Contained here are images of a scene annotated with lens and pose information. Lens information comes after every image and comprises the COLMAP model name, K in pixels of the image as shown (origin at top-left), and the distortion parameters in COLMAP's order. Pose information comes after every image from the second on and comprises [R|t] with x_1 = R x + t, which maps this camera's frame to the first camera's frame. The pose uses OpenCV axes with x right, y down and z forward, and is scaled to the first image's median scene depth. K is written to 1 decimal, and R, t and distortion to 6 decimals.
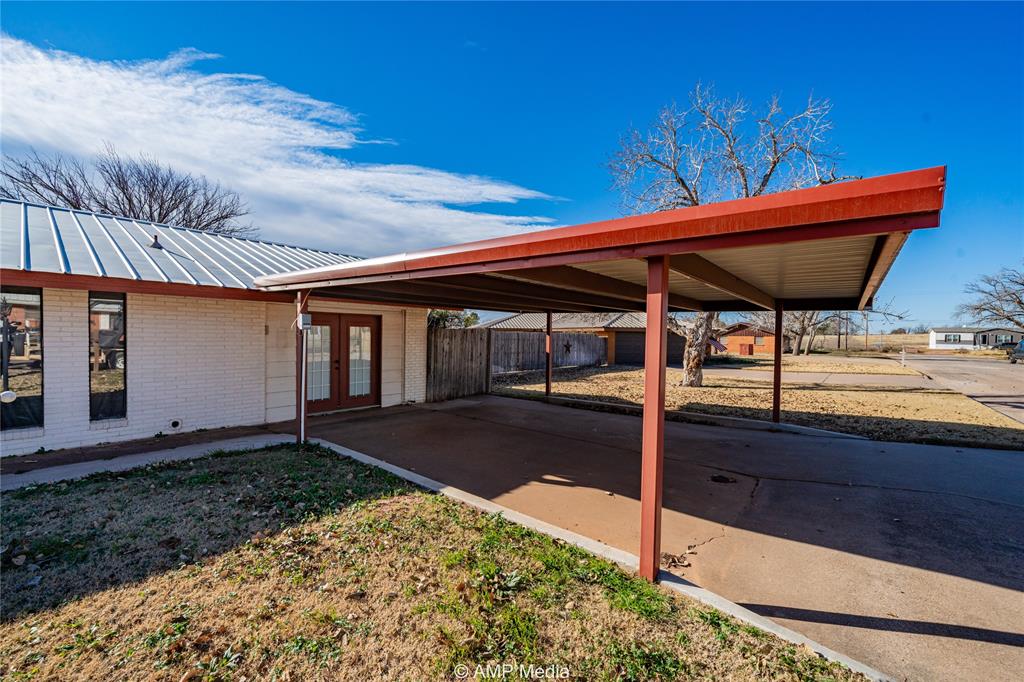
lens RADIAL K [[421.1, 0, 510.7], [0, 421.1, 337.5], [0, 0, 1]] dist [-0.002799, -0.000095]
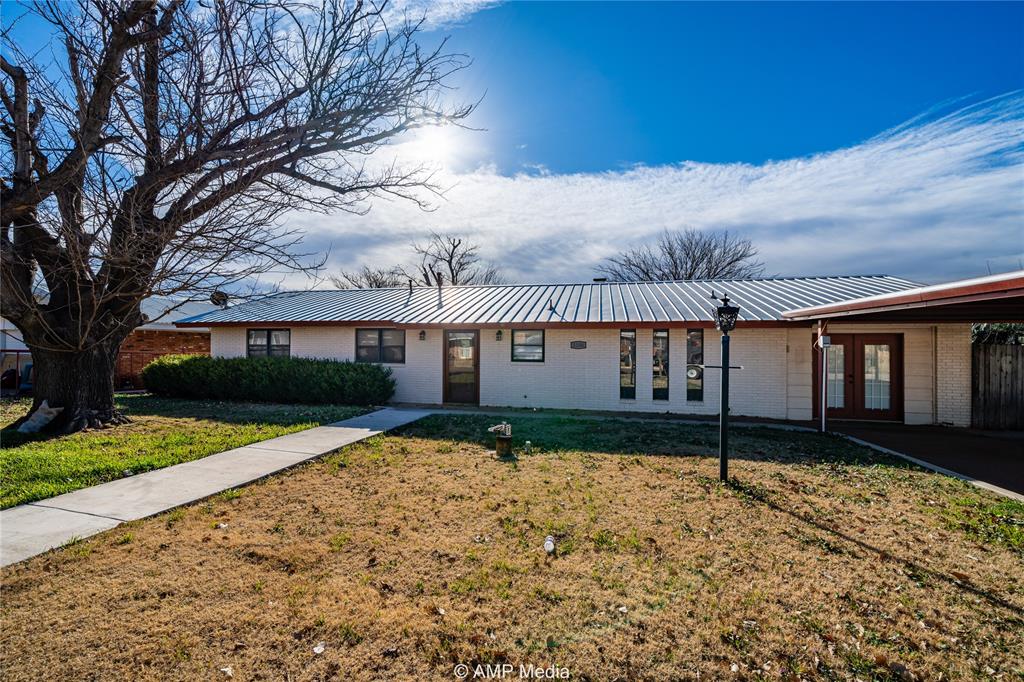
lens RADIAL K [[421.1, 0, 489.8], [0, 421.1, 347.4], [0, 0, 1]] dist [-0.002799, -0.000095]
pose [[0.466919, -0.017279, -0.884131, 0.121330], [-0.005883, 0.999726, -0.022645, 0.010428], [0.884280, 0.015774, 0.466690, -0.351437]]
